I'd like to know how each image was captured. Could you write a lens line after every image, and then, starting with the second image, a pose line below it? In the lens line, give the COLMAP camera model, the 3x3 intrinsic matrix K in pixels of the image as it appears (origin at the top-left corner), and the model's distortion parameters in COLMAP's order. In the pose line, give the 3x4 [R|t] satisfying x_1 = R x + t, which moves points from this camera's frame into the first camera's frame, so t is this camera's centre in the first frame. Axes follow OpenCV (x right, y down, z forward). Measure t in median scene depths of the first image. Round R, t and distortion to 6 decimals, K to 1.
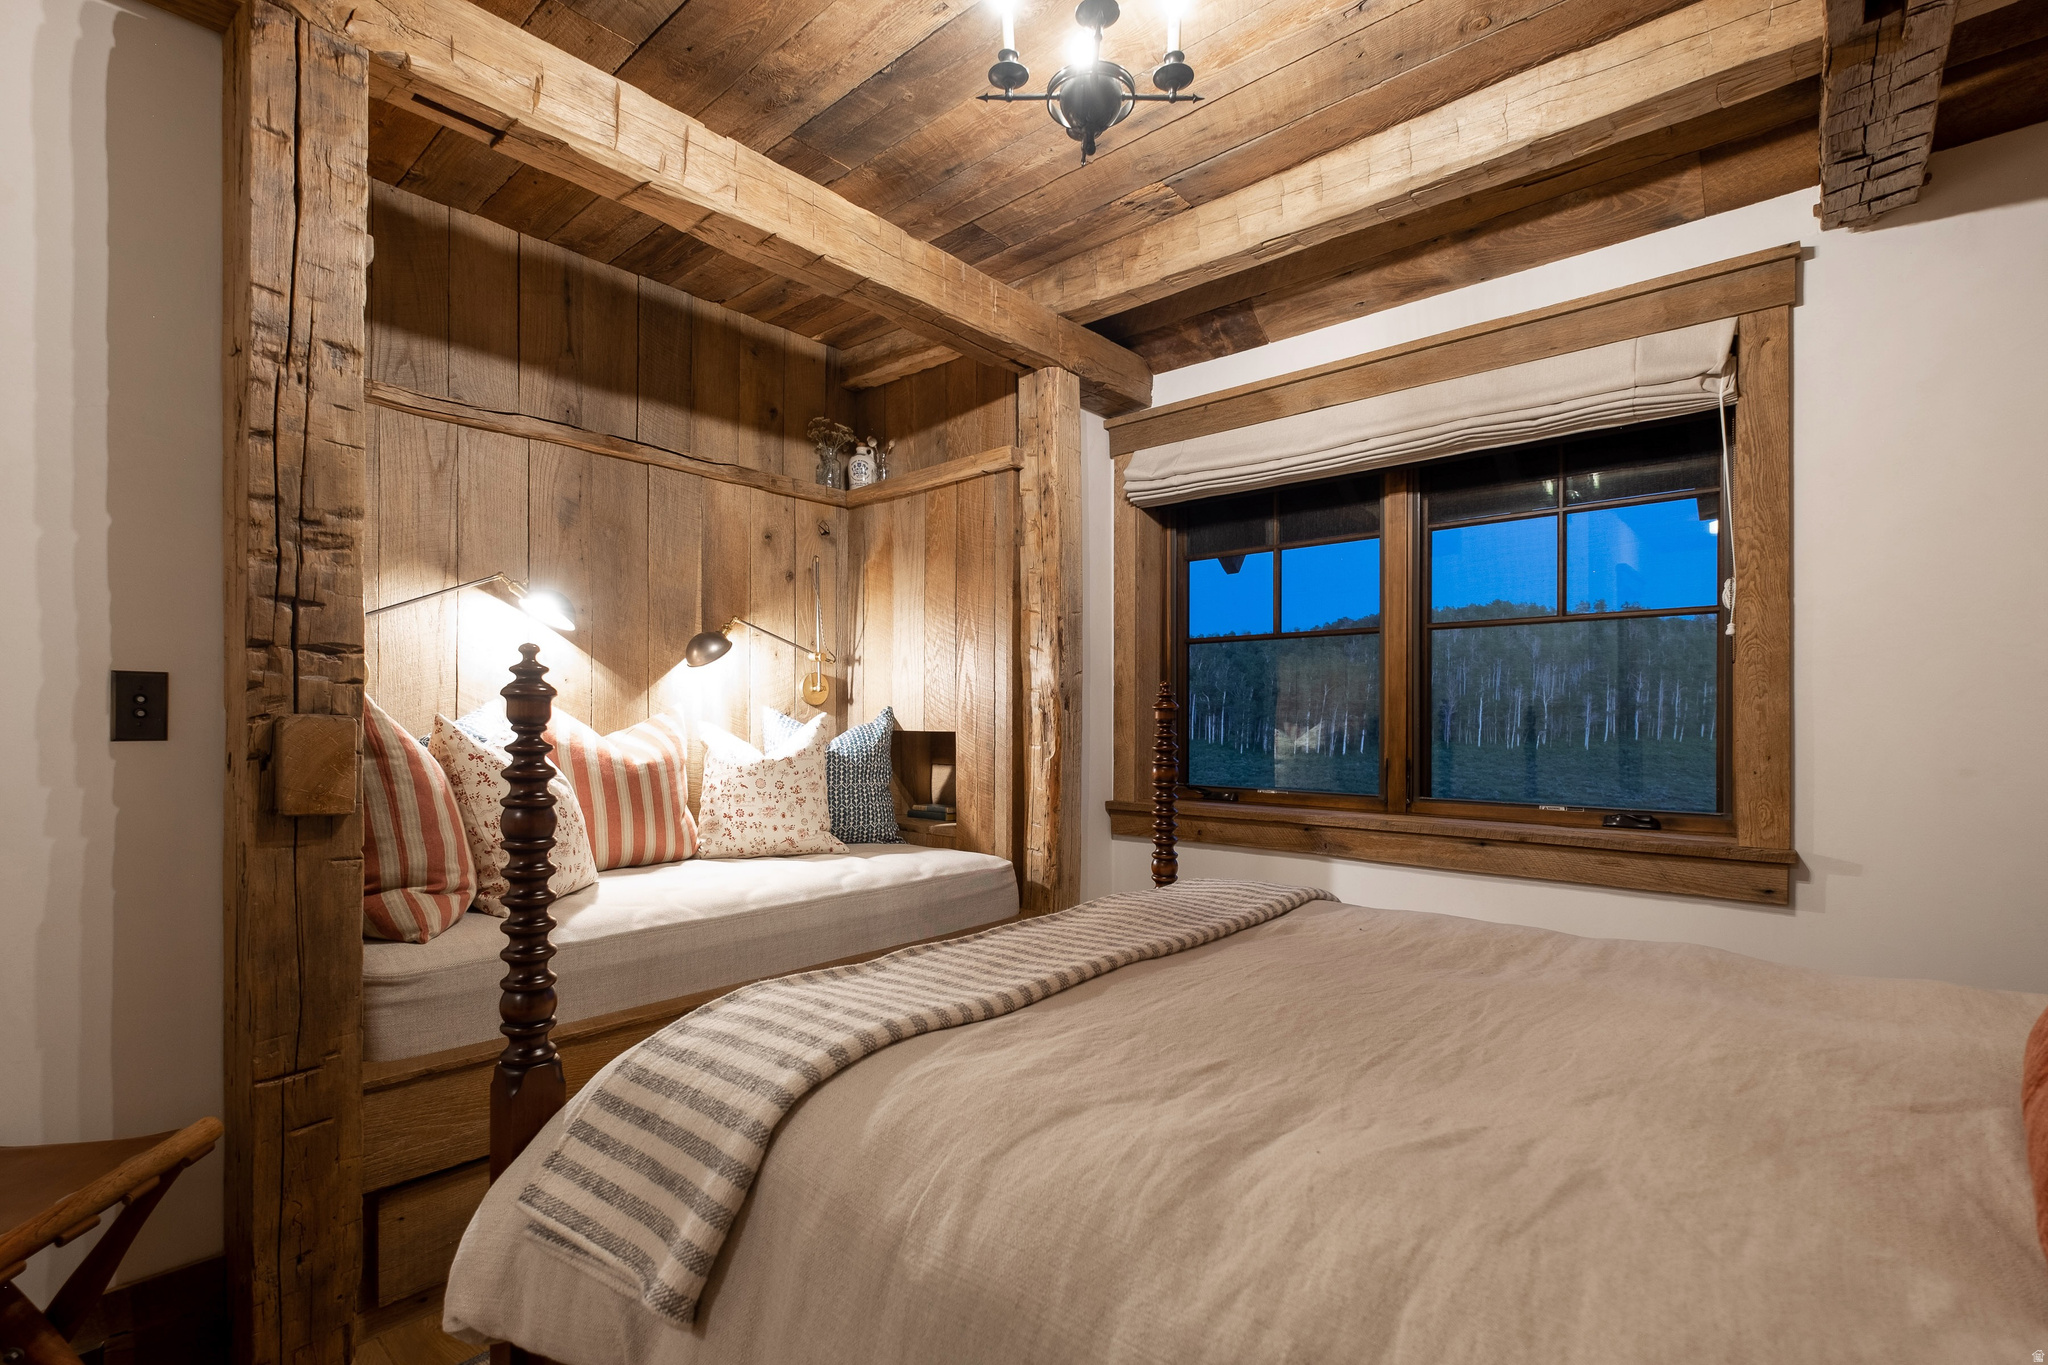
lens RADIAL K [[918.2, 0, 1058.2], [0, 918.2, 716.9], [0, 0, 1]] dist [0.004369, -0.001895]
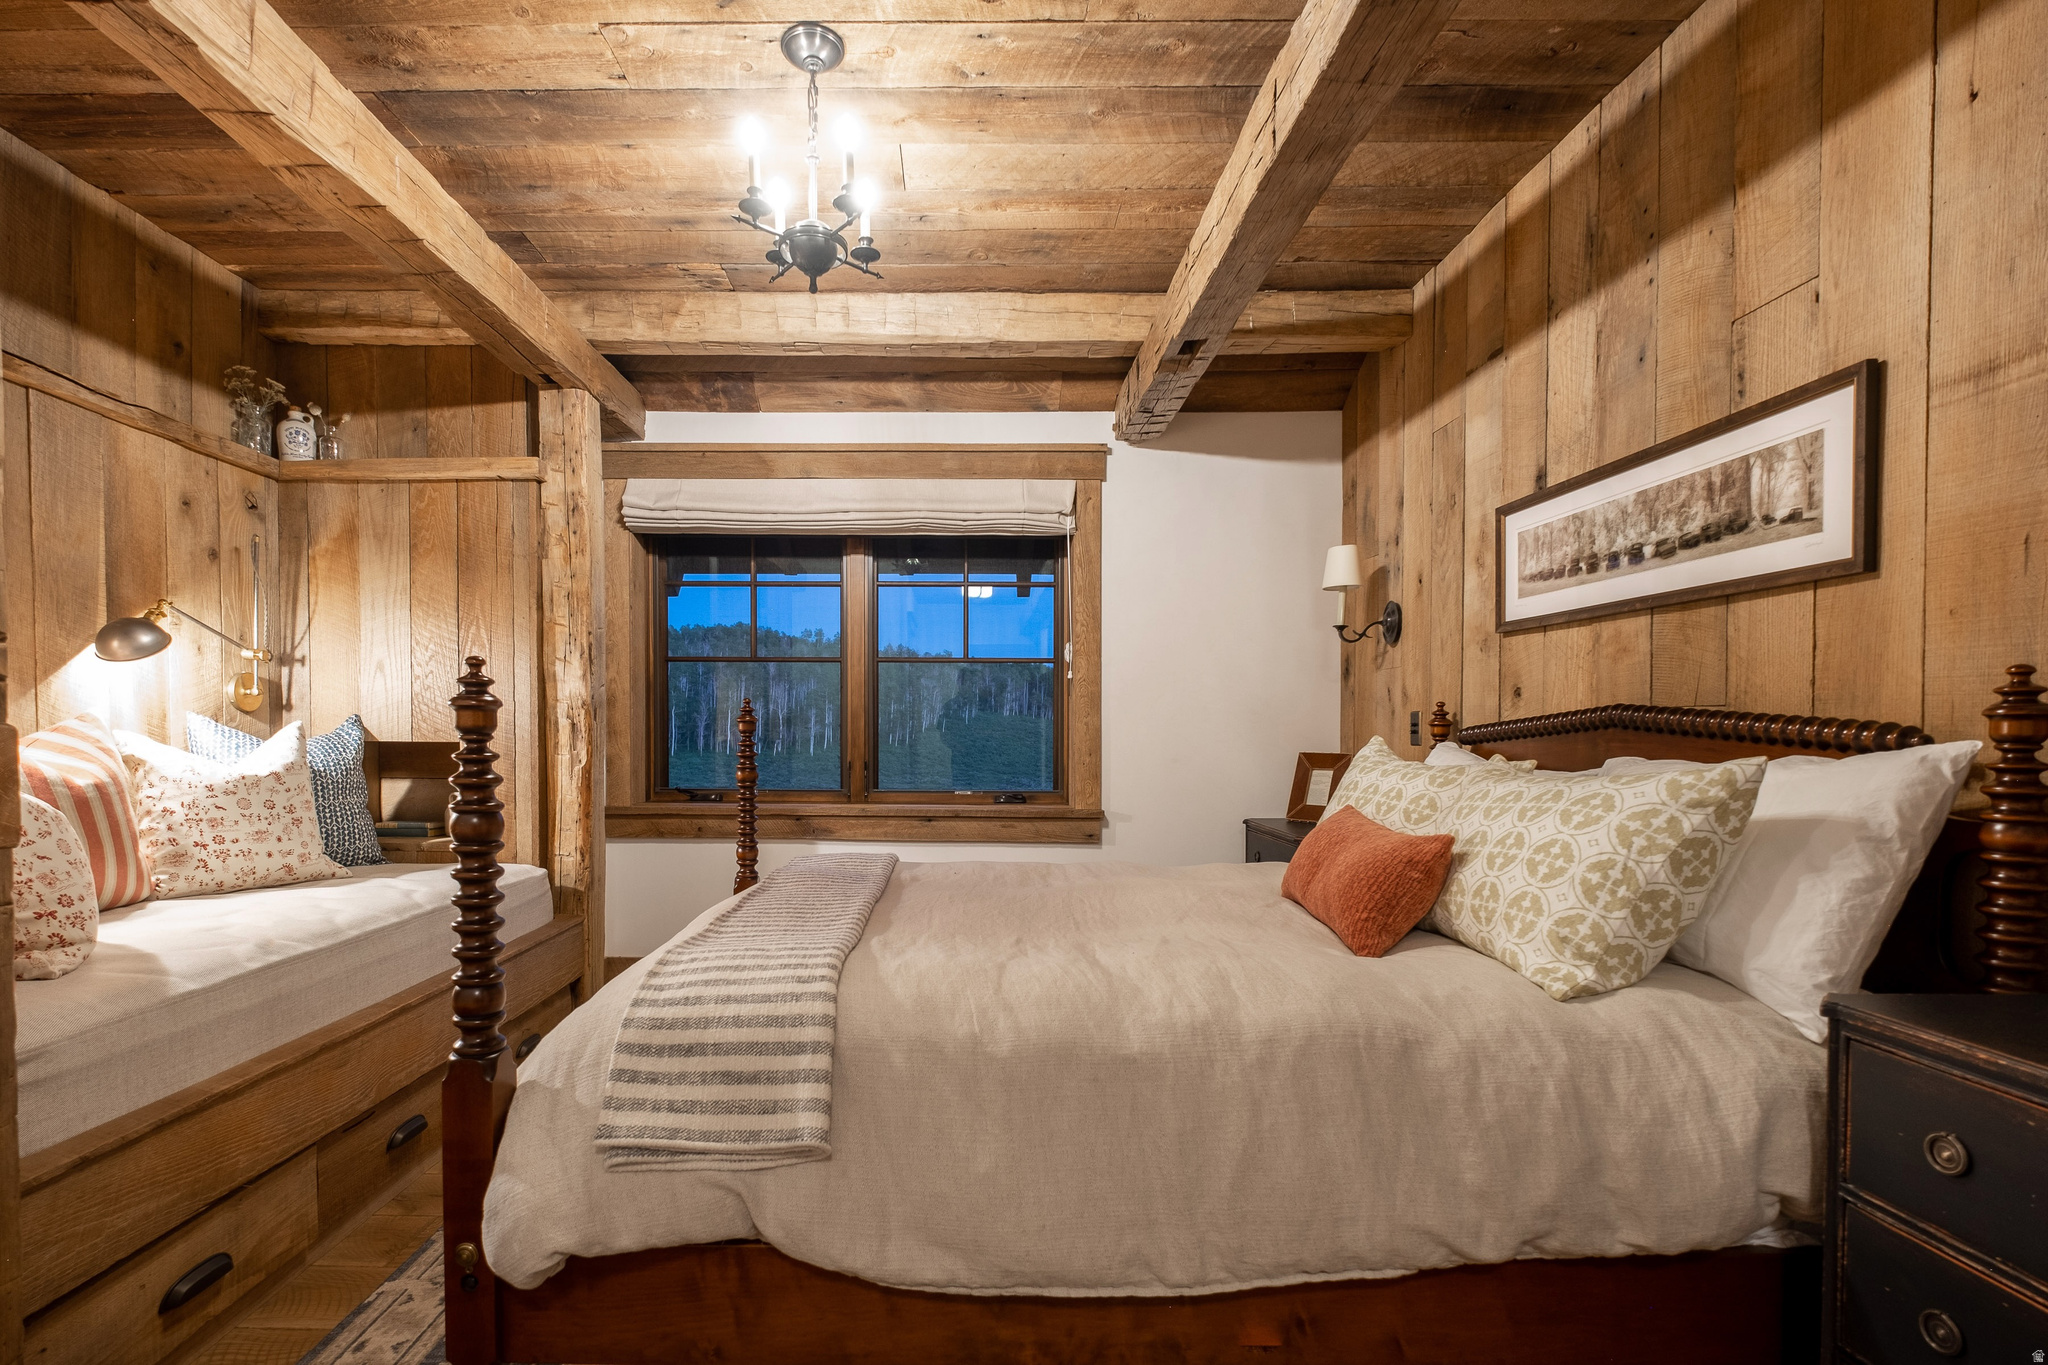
lens RADIAL K [[918.2, 0, 941.8], [0, 918.2, 745.3], [0, 0, 1]] dist [0.004369, -0.001895]
pose [[0.764169, -0.007633, 0.644971, -0.383484], [-0.005328, 0.999821, 0.018146, -0.000404], [-0.644994, -0.017304, 0.763992, -0.065922]]
